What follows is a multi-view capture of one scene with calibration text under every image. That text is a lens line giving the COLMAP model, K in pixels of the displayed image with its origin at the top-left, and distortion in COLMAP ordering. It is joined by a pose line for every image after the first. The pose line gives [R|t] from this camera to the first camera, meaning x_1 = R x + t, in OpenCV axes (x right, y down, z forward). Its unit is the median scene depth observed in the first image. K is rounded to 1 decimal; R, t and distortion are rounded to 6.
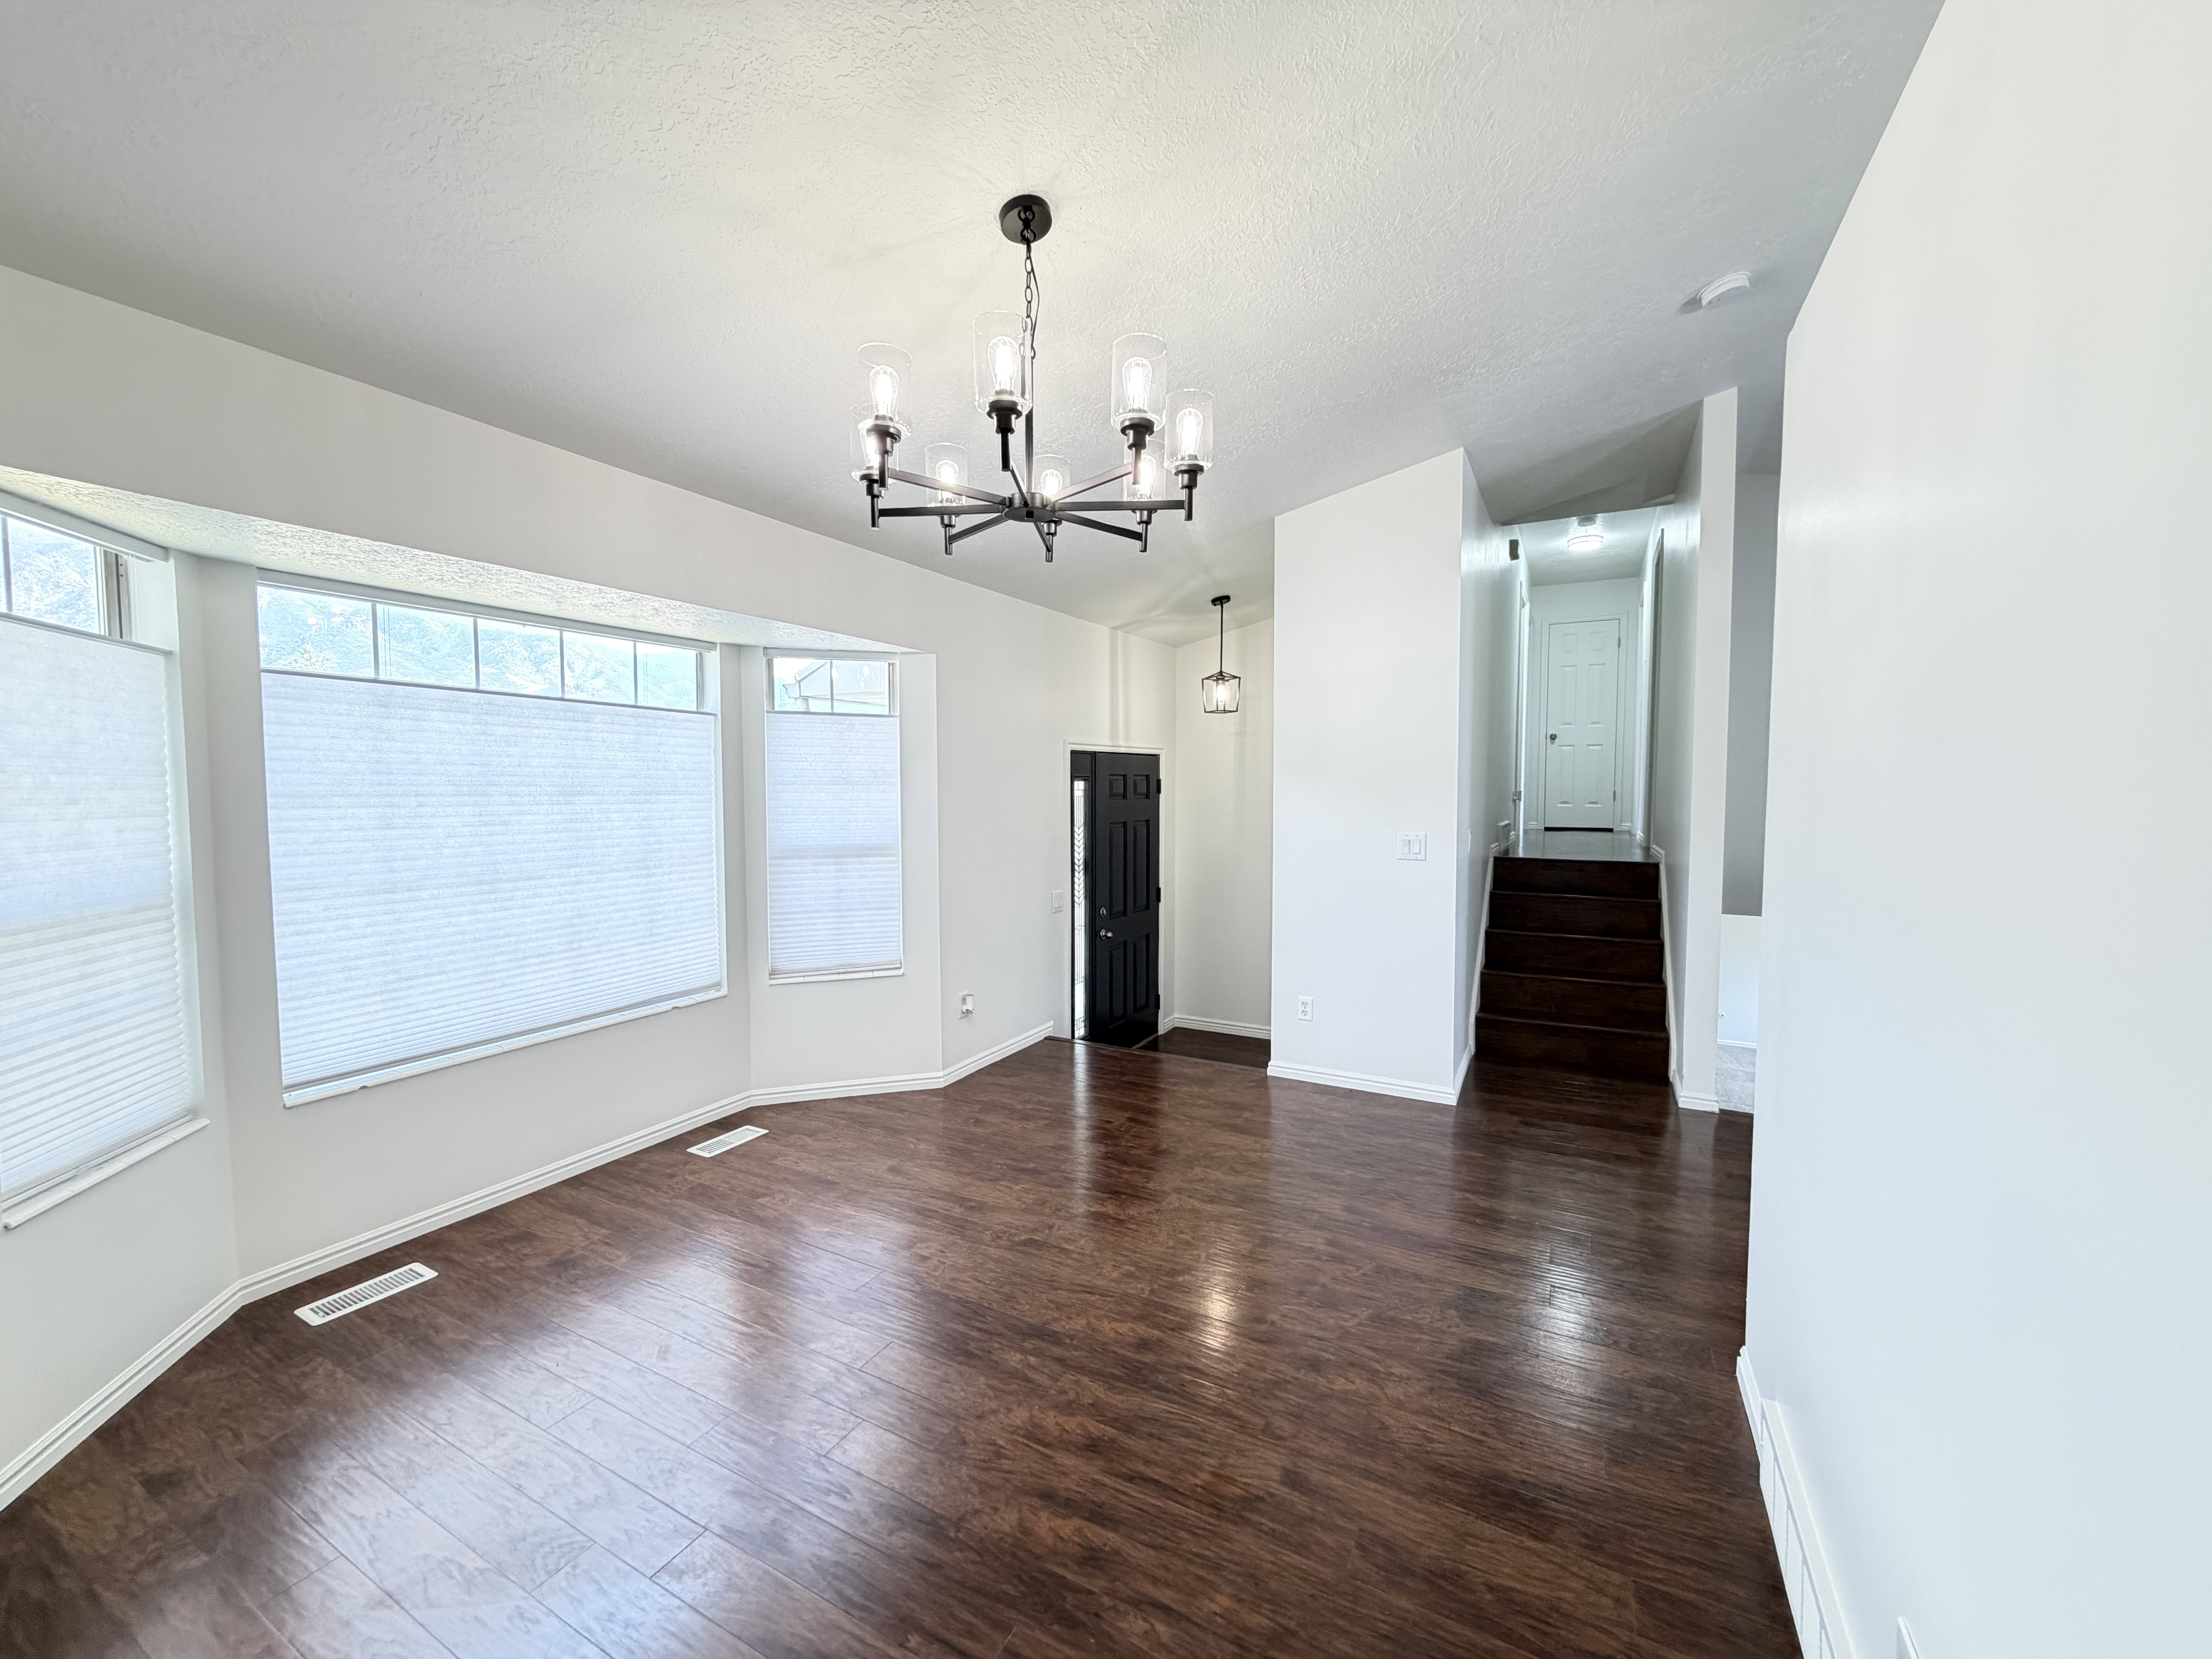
lens RADIAL K [[882.3, 0, 1092.4], [0, 882.3, 833.9], [0, 0, 1]] dist [0.002576, -0.000522]
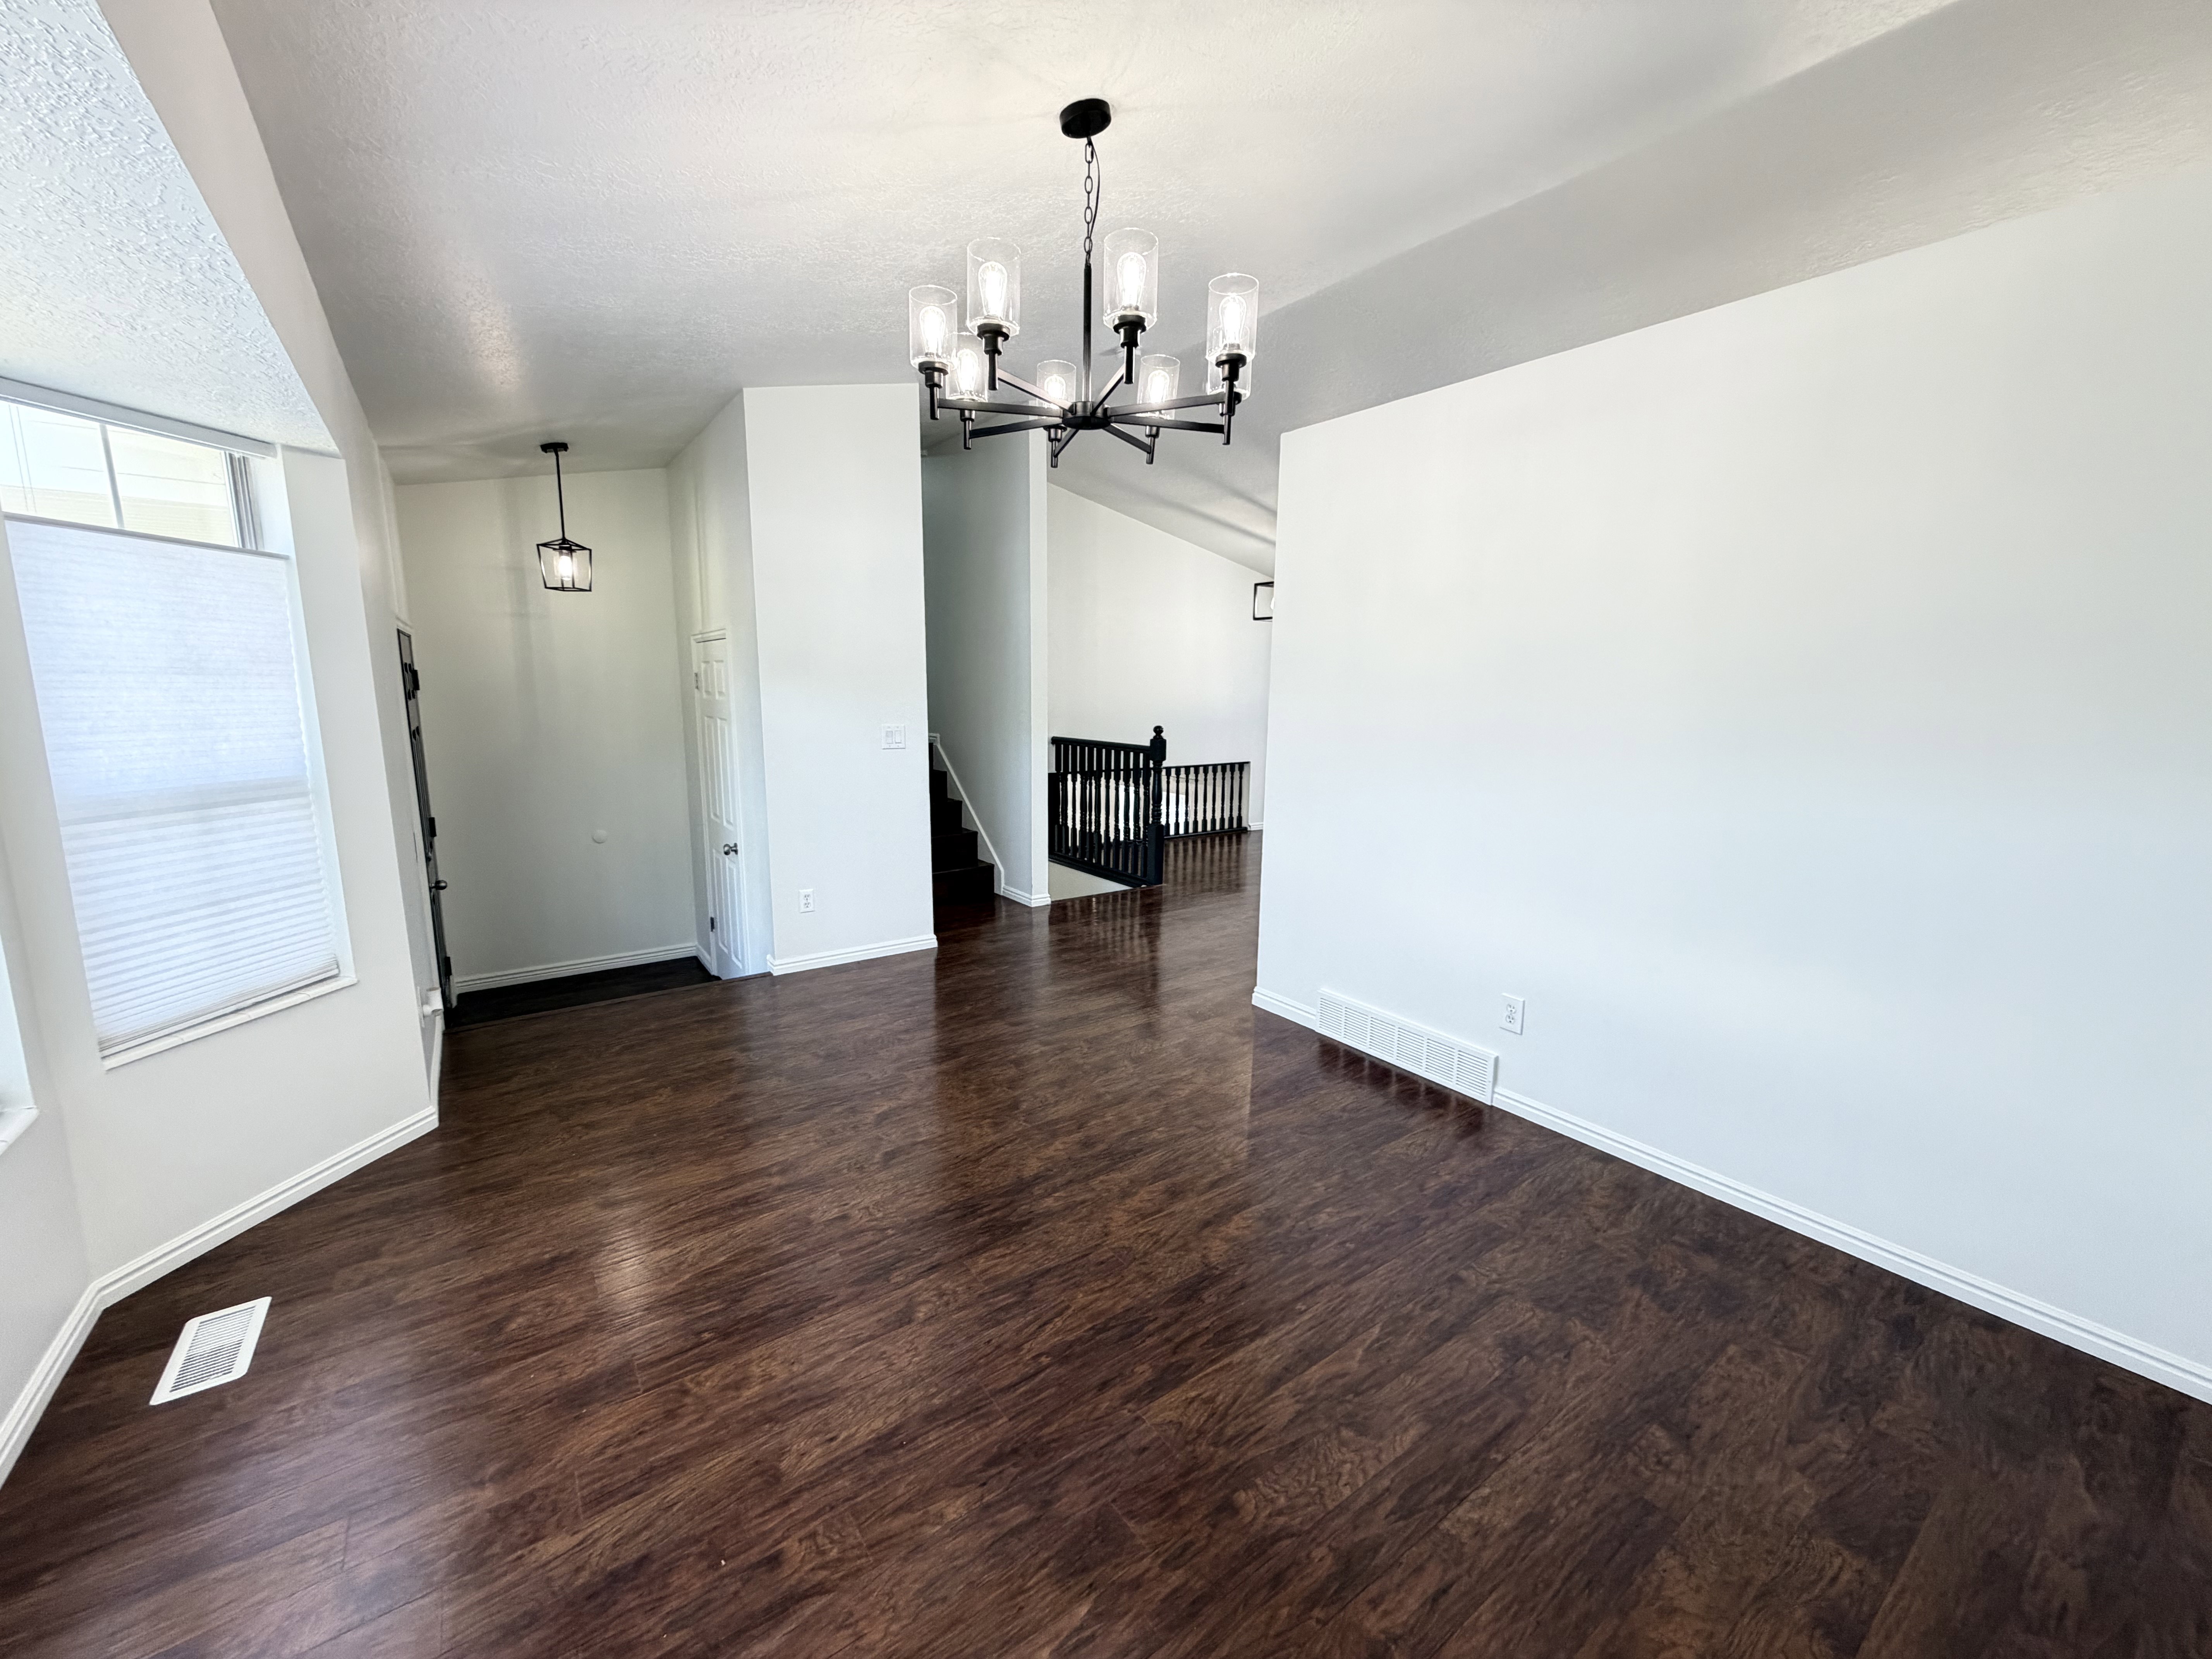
lens RADIAL K [[882.3, 0, 1103.1], [0, 882.3, 826.8], [0, 0, 1]] dist [0.002576, -0.000522]
pose [[0.431569, -0.140684, 0.891042, -0.723149], [0.041853, 0.989823, 0.136009, -0.018394], [-0.901109, -0.021404, 0.433065, 0.341620]]
